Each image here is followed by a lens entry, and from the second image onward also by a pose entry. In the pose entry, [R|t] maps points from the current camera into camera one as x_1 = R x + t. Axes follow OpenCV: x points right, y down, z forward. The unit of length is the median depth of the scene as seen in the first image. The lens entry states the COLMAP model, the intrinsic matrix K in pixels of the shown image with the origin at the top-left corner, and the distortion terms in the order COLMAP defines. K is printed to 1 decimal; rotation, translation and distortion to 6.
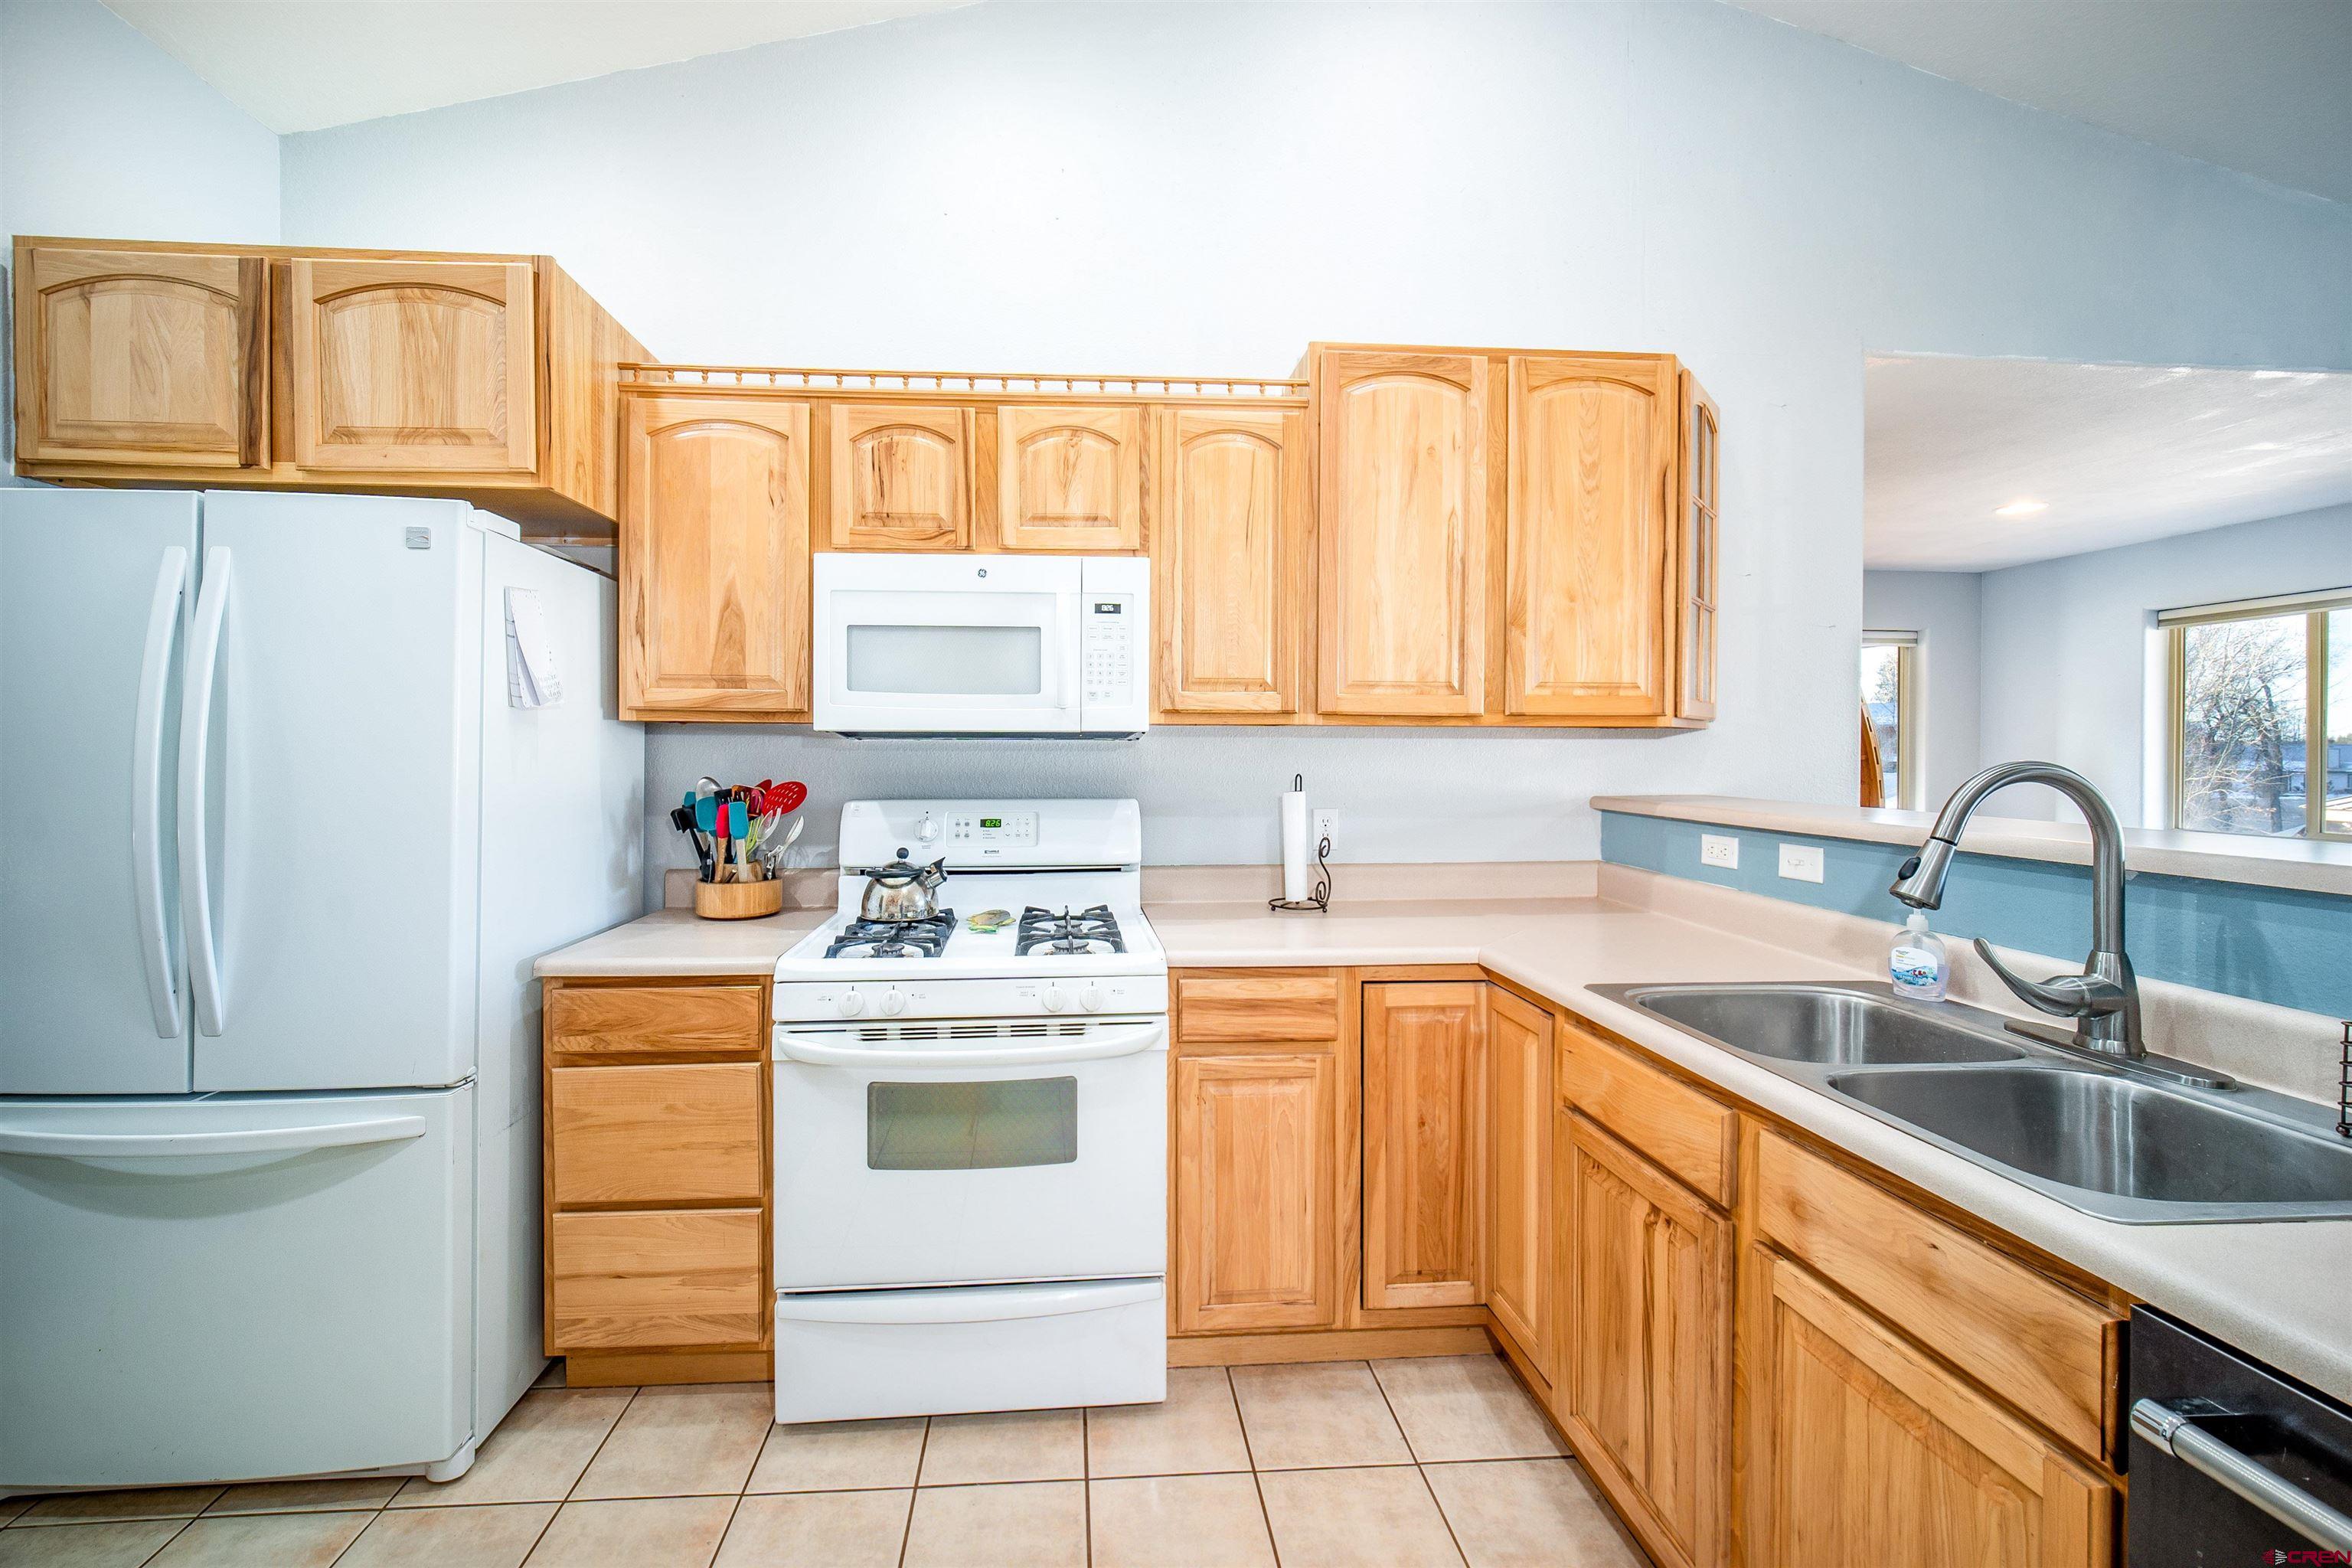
lens RADIAL K [[943.8, 0, 1135.6], [0, 943.8, 752.1], [0, 0, 1]] dist [-0.007151, 0.000030]
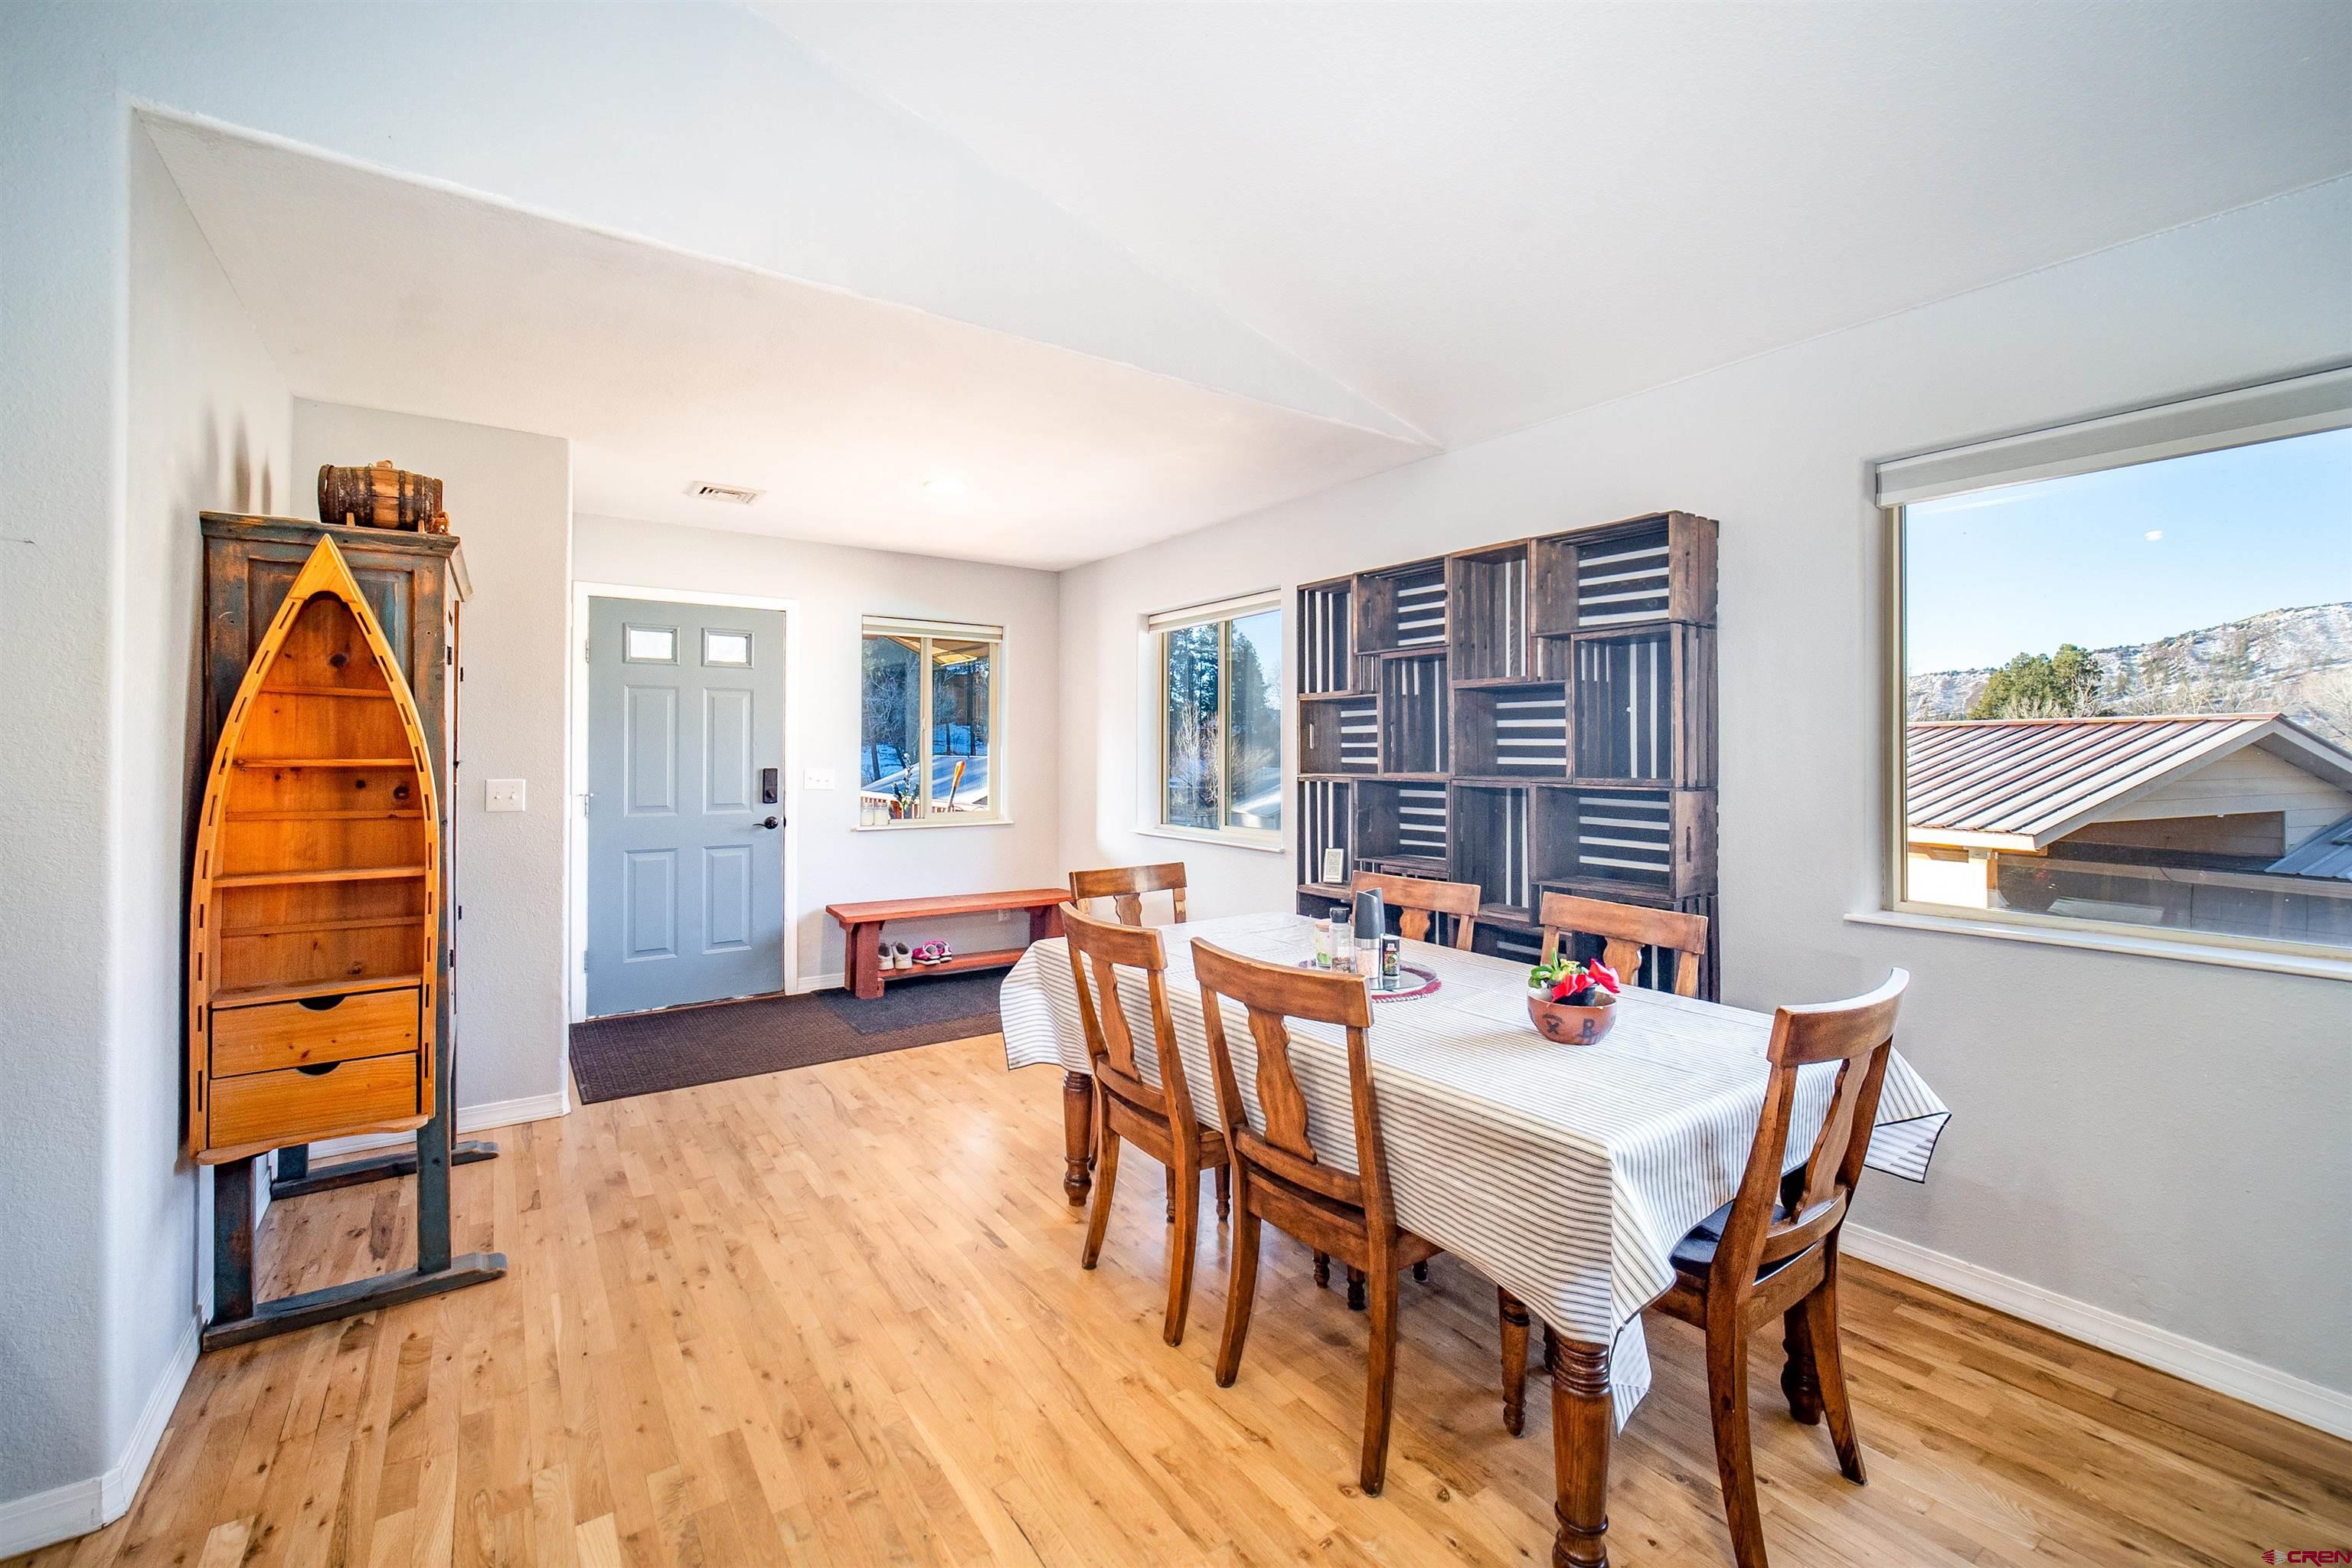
lens RADIAL K [[994.3, 0, 1177.1], [0, 994.3, 745.6], [0, 0, 1]] dist [0.003752, 0.000321]
pose [[0.853512, 0.000588, 0.521073, 1.241906], [0.004352, 0.999956, -0.008257, 0.003046], [-0.521055, 0.009315, 0.853472, 0.126514]]
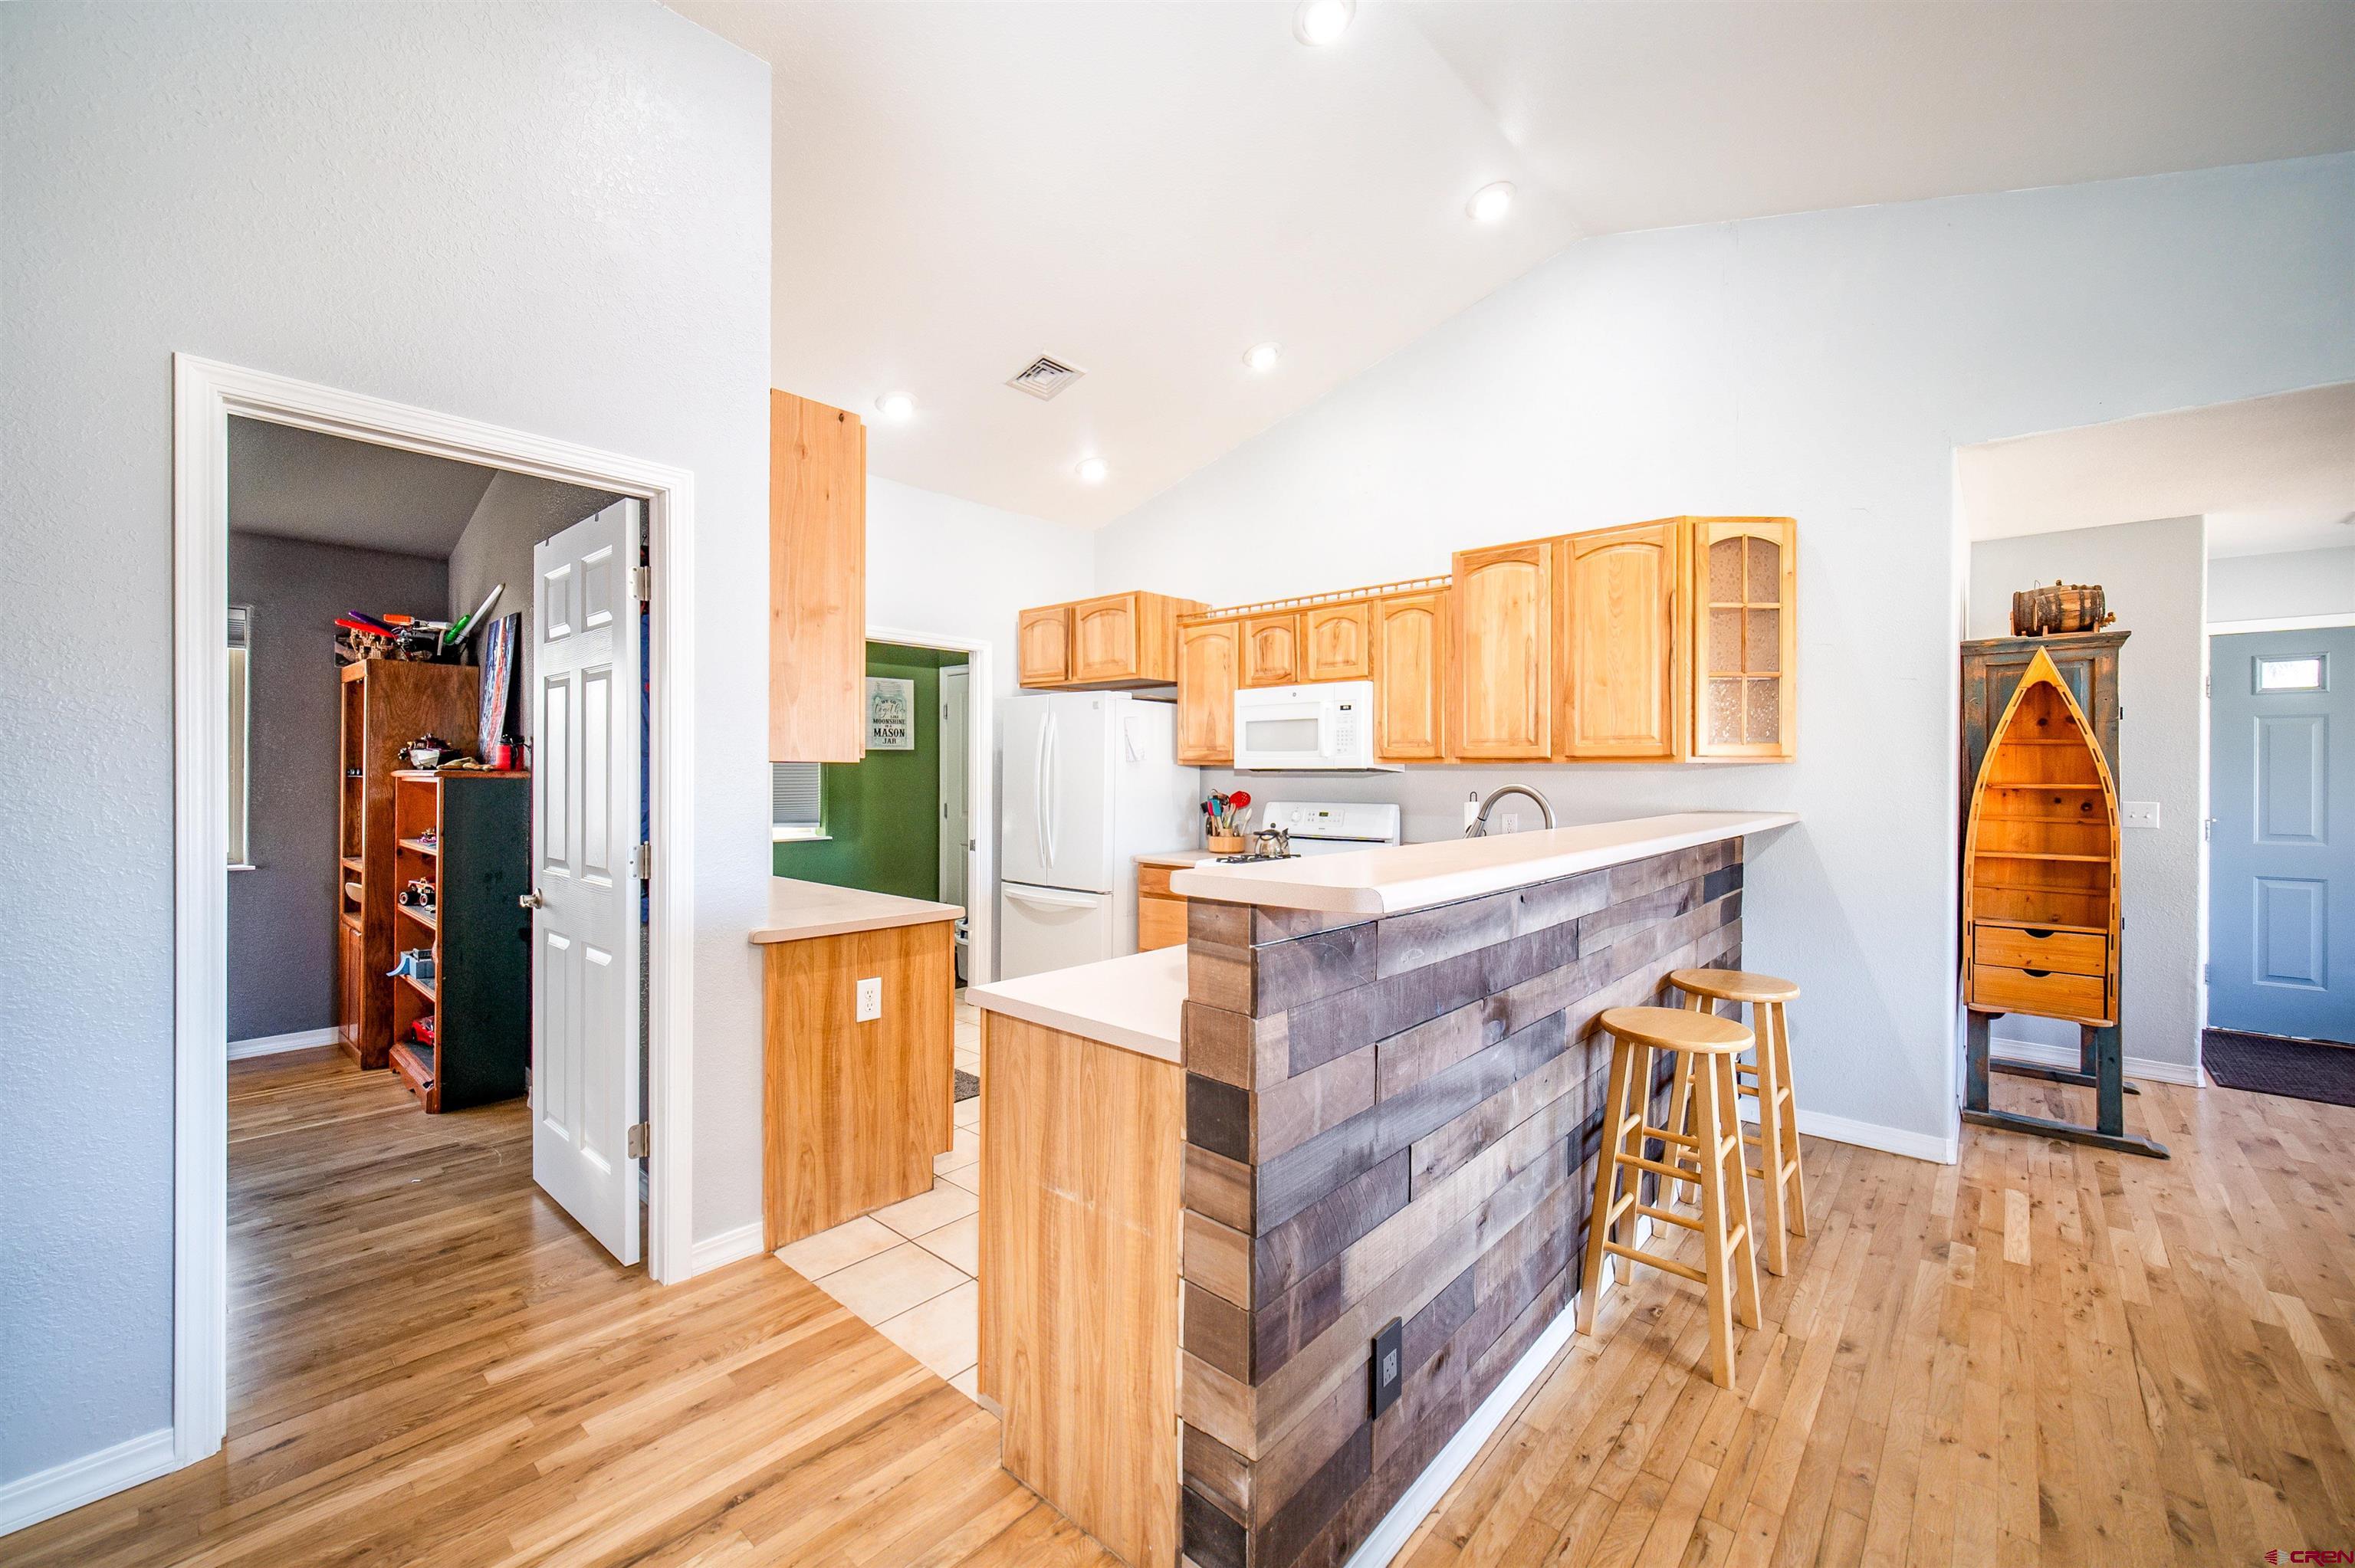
lens RADIAL K [[938.6, 0, 1172.2], [0, 938.6, 775.7], [0, 0, 1]] dist [-0.015361, 0.005809]
pose [[0.697541, 0.000551, -0.716545, 1.132684], [-0.004593, 0.999983, -0.003702, 0.002773], [0.716531, 0.005873, 0.697531, -0.656677]]
